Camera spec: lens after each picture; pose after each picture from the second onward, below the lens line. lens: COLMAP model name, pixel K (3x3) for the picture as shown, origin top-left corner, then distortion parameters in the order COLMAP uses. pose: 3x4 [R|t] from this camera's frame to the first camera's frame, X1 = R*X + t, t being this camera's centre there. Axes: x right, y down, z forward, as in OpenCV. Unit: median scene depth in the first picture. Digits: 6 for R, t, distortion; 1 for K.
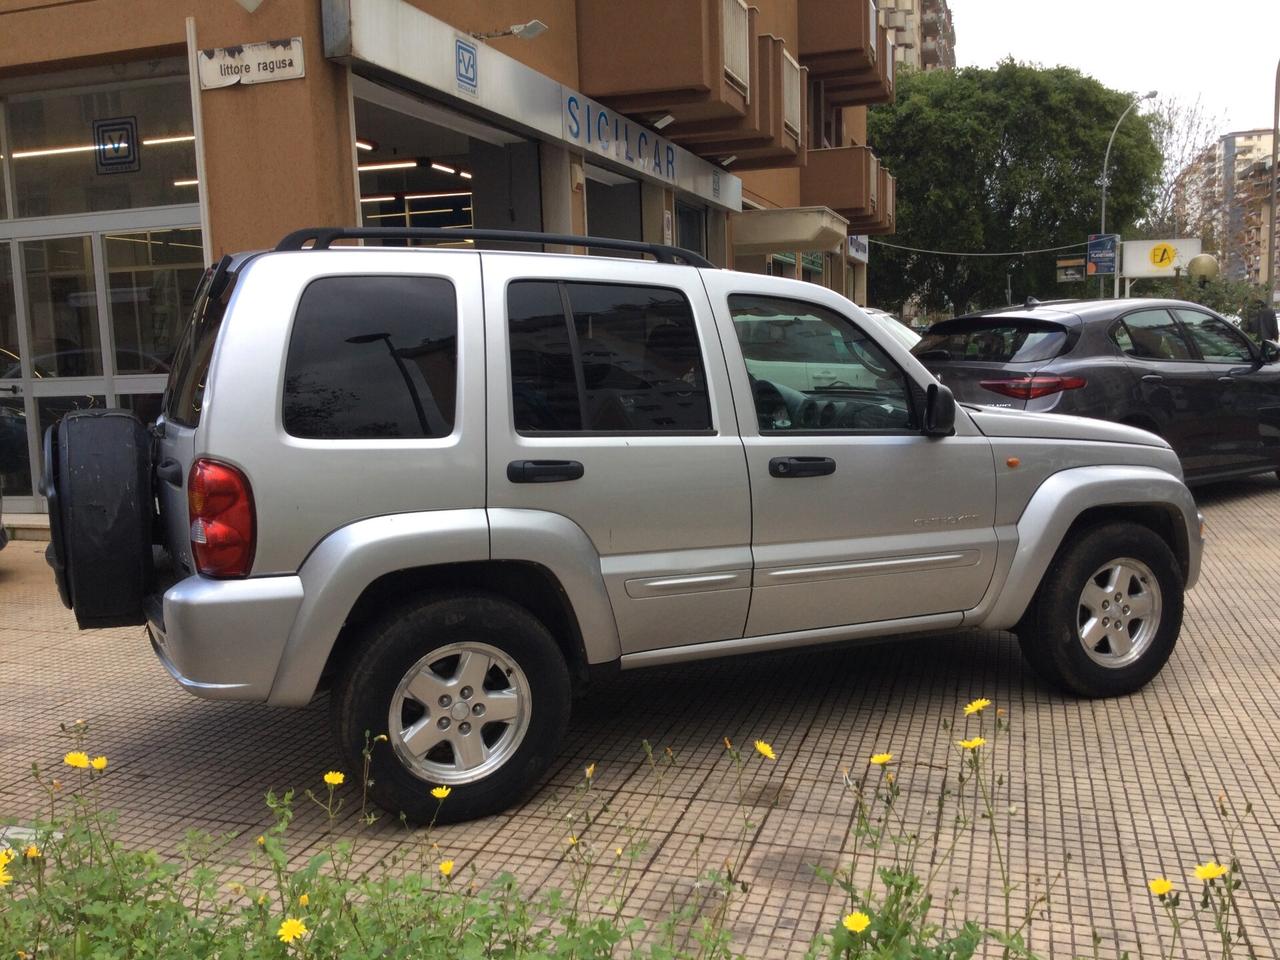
lens RADIAL K [[1164.8, 0, 642.4], [0, 1164.8, 476.5], [0, 0, 1]] dist [0.074761, -0.155323]
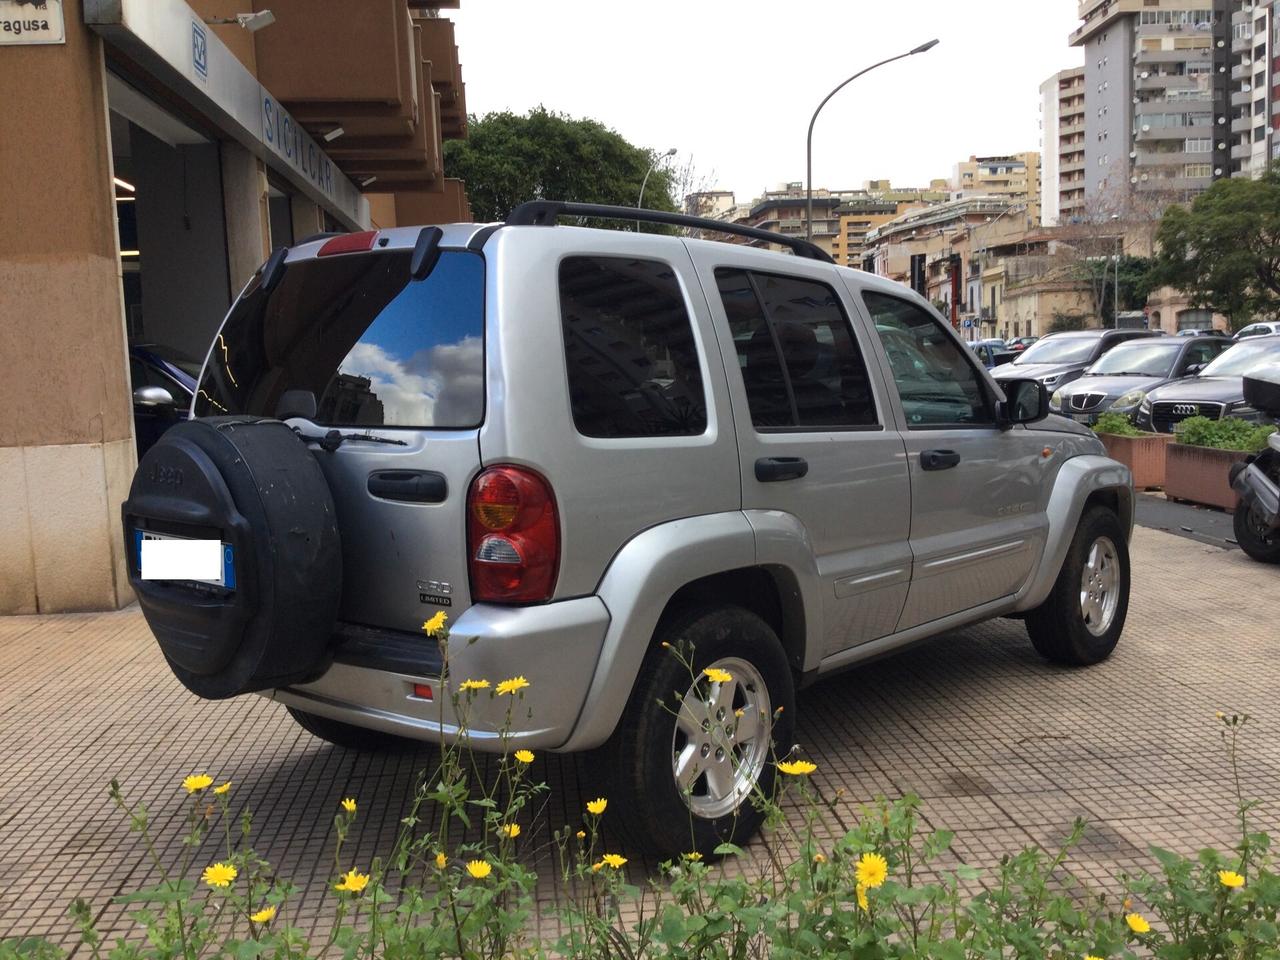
lens RADIAL K [[1171.9, 0, 640.0], [0, 1171.9, 480.0], [0, 0, 1]] dist [0.050532, -0.124912]
pose [[0.915638, -0.040712, 0.399938, -0.515823], [0.052830, 0.998417, -0.019316, 0.015876], [-0.398518, 0.038815, 0.916339, 0.167982]]
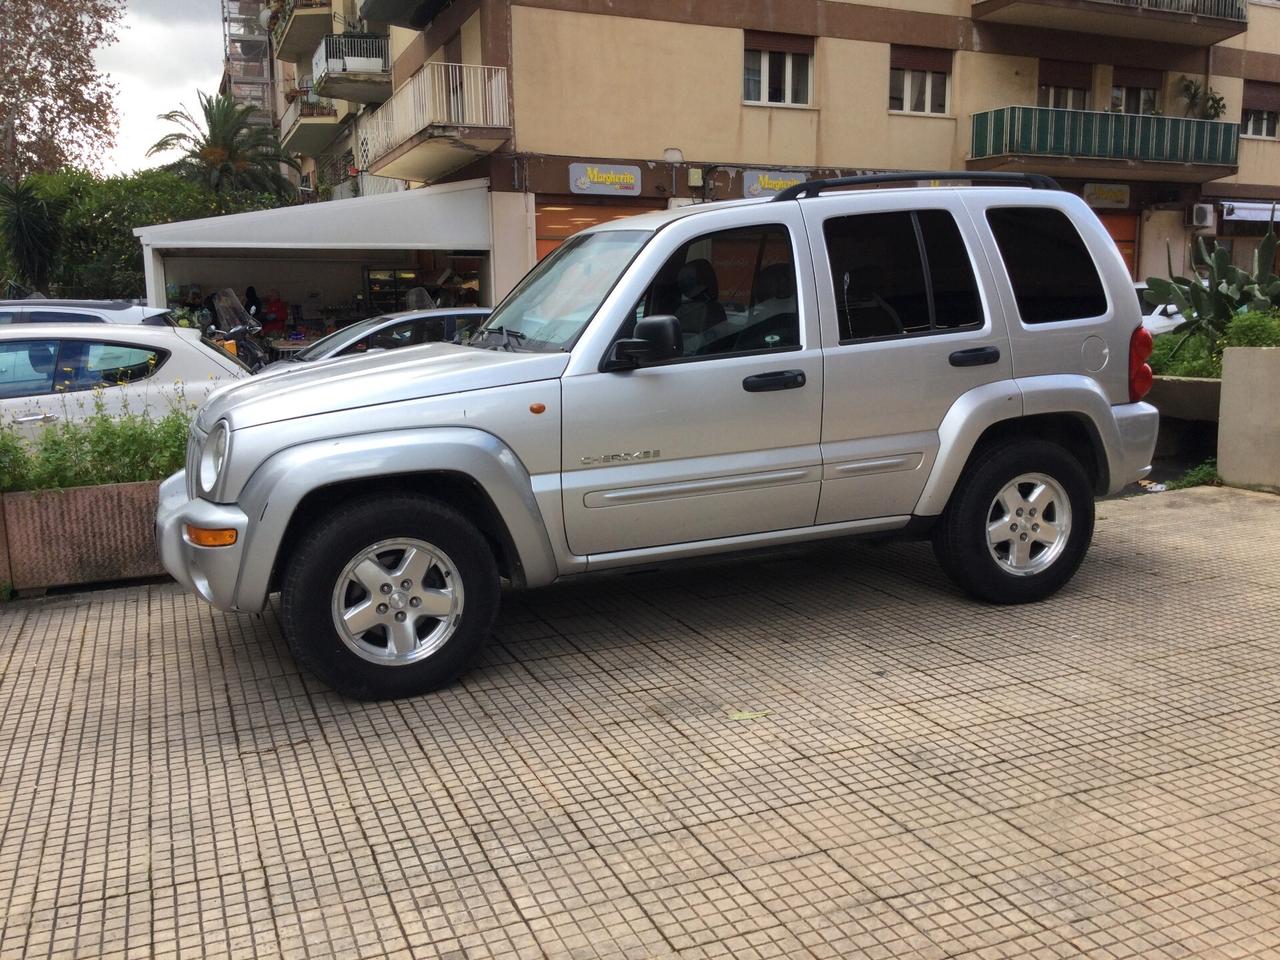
lens RADIAL K [[1152.8, 0, 658.4], [0, 1152.8, 479.7], [0, 0, 1]] dist [0.134505, -0.283914]
pose [[-0.755766, 0.144233, -0.638760, 0.561800], [-0.041721, 0.962854, 0.266778, -0.208431], [0.653511, 0.228272, -0.721676, 1.816003]]
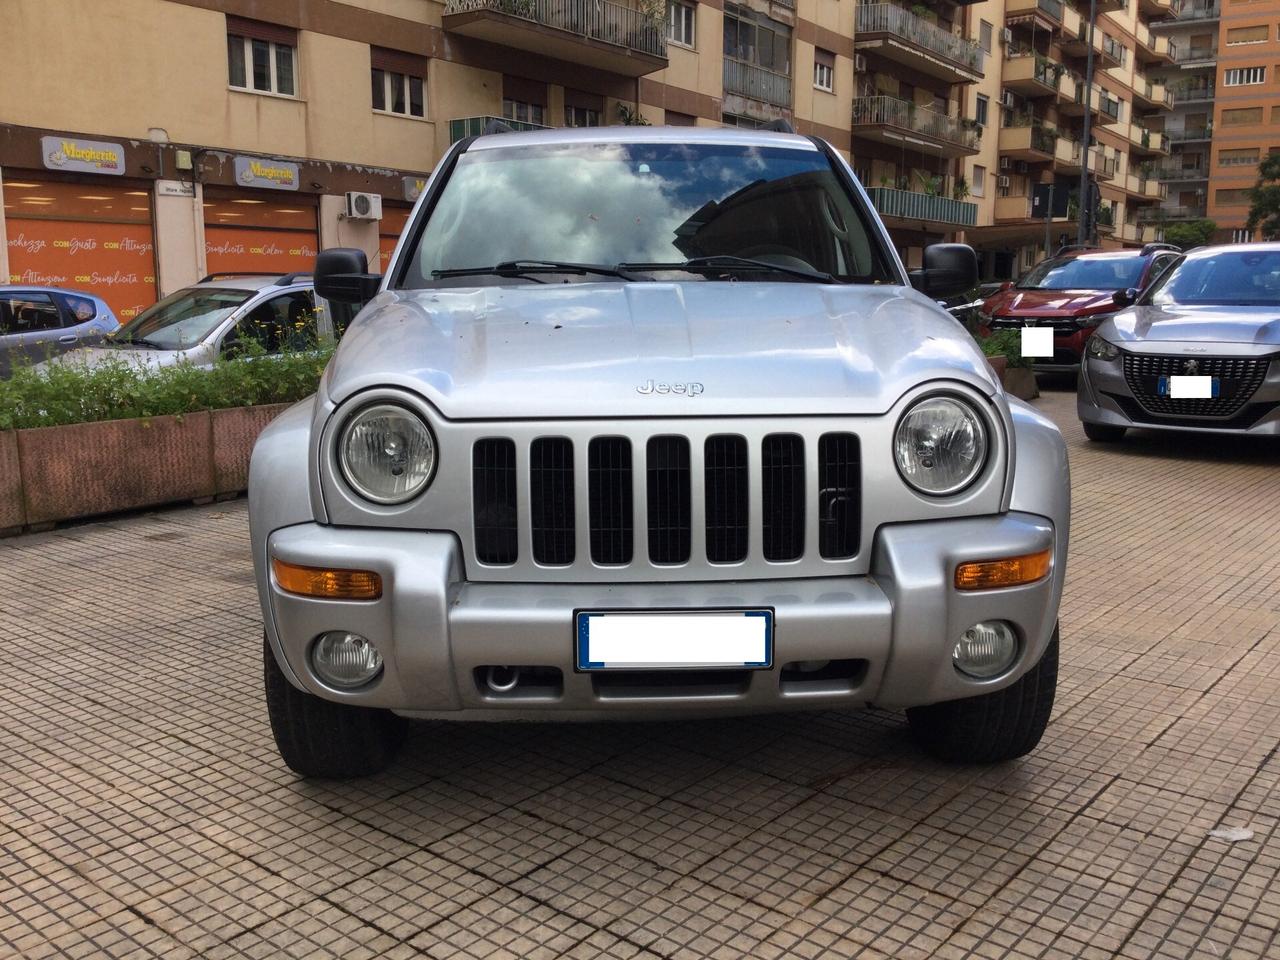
lens RADIAL K [[1160.9, 0, 651.3], [0, 1160.9, 478.3], [0, 0, 1]] dist [0.065595, -0.141189]
pose [[-0.370316, 0.176987, -0.911889, 1.045392], [-0.099271, 0.968519, 0.228292, -0.141621], [0.923586, 0.175064, -0.341089, 1.603855]]
